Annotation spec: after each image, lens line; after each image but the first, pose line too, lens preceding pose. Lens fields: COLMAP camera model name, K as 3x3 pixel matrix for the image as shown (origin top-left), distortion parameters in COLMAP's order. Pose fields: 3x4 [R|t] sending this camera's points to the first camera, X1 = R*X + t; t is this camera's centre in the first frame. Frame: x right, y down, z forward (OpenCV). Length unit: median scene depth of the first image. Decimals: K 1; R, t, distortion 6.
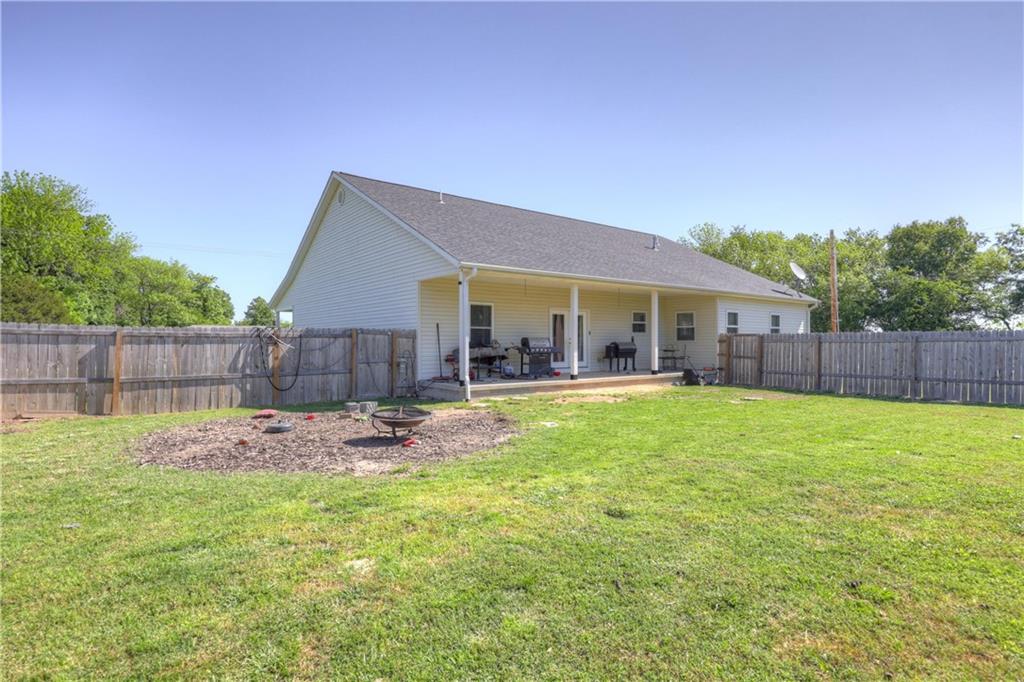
lens RADIAL K [[533.6, 0, 539.8], [0, 533.6, 339.4], [0, 0, 1]] dist [0.000083, -0.000348]
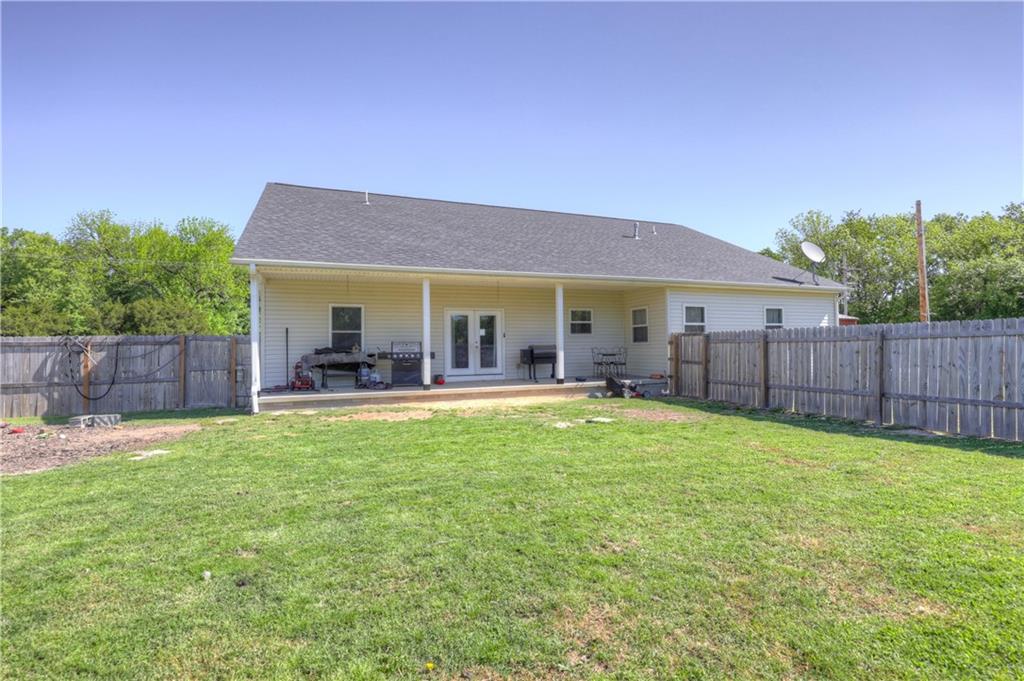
lens RADIAL K [[506.5, 0, 512.0], [0, 506.5, 341.0], [0, 0, 1]] dist [-0.000833, 0.000157]
pose [[0.959416, -0.015354, -0.281576, 0.375296], [0.013808, 0.999877, -0.007473, 0.004047], [0.281656, 0.003282, 0.959510, 0.227442]]
